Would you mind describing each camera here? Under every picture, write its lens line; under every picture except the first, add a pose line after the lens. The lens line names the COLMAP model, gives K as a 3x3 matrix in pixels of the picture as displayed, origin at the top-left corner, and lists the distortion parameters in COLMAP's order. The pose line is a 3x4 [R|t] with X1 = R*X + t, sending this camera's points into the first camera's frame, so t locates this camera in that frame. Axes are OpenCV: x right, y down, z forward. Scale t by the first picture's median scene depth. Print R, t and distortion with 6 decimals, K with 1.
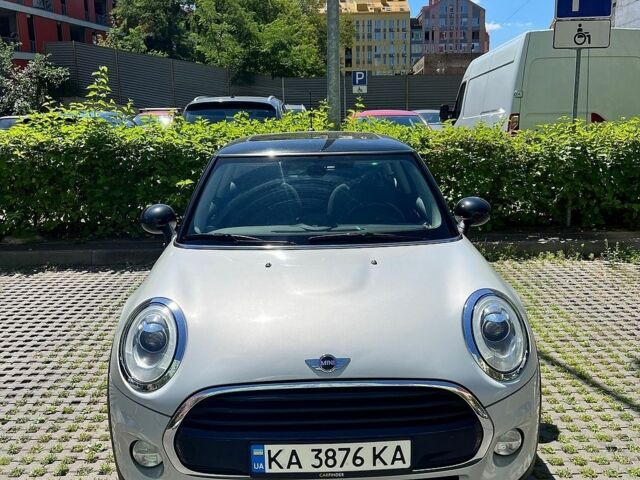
lens RADIAL K [[626.7, 0, 316.0], [0, 626.7, 224.0], [0, 0, 1]] dist [0.078308, -0.167594]
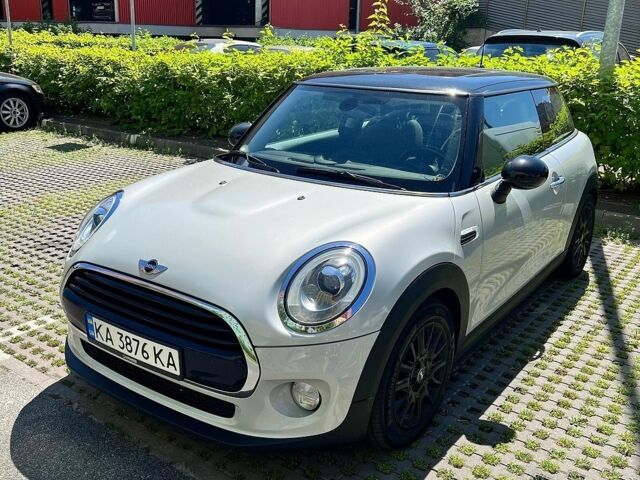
lens RADIAL K [[626.7, 0, 316.0], [0, 626.7, 224.0], [0, 0, 1]] dist [0.078308, -0.167594]
pose [[0.808288, 0.202053, -0.553033, 0.883302], [-0.146333, 0.978741, 0.143713, -0.058452], [0.570313, -0.035235, 0.820671, 0.256351]]
